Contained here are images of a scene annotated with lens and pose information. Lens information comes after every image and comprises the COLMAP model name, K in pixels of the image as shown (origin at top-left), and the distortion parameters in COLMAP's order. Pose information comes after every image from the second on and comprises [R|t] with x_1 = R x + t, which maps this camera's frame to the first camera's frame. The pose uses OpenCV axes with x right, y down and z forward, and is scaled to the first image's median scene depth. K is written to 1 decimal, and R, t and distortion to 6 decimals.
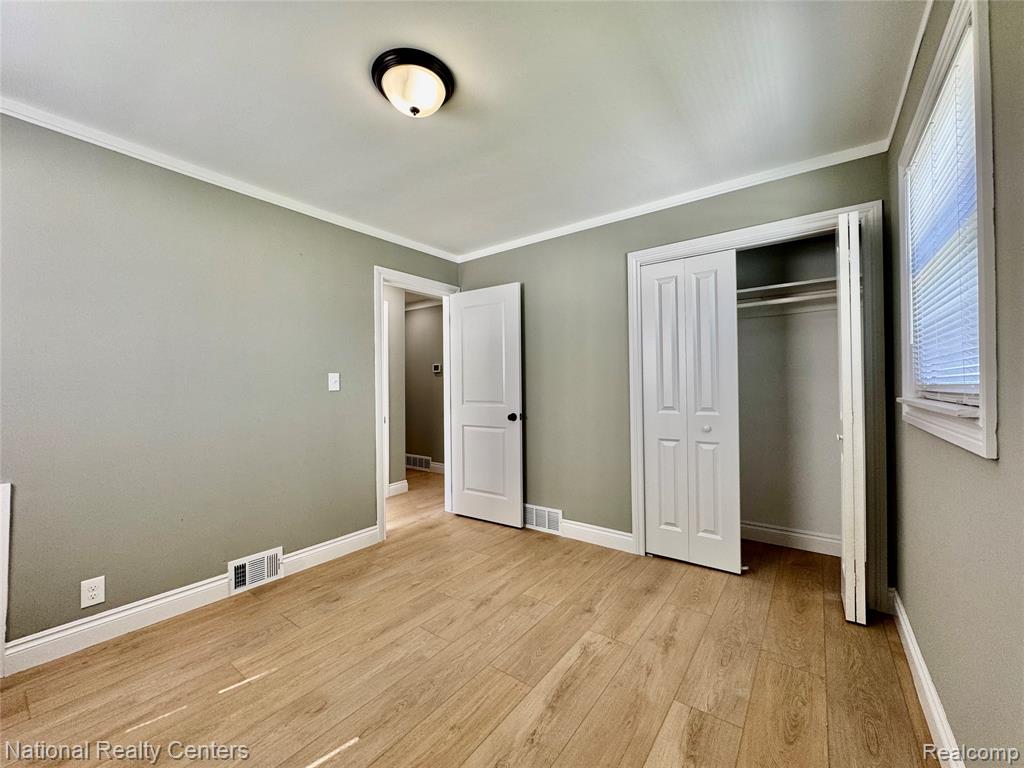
lens RADIAL K [[406.6, 0, 512.4], [0, 406.6, 383.9], [0, 0, 1]] dist [-0.002841, 0.000884]
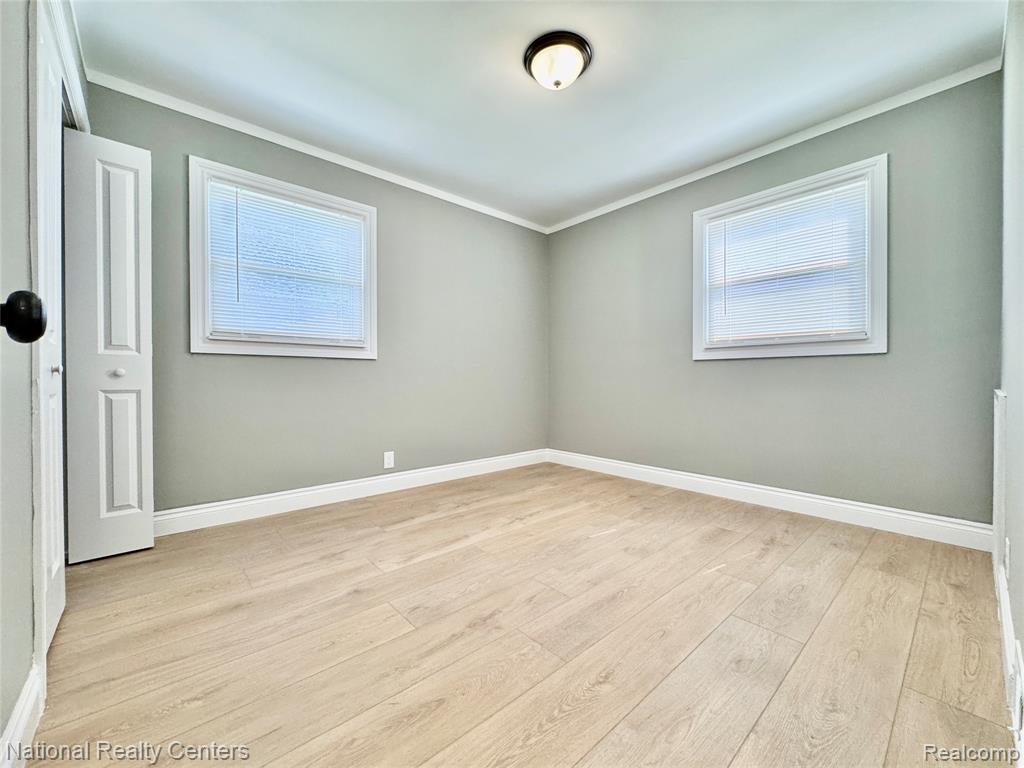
lens RADIAL K [[406.6, 0, 512.4], [0, 406.6, 383.9], [0, 0, 1]] dist [-0.002841, 0.000884]
pose [[-0.978984, 0.010827, 0.203650, -0.295588], [0.011429, 0.999933, 0.001779, 0.180815], [-0.203618, 0.004069, -0.979042, 1.879954]]
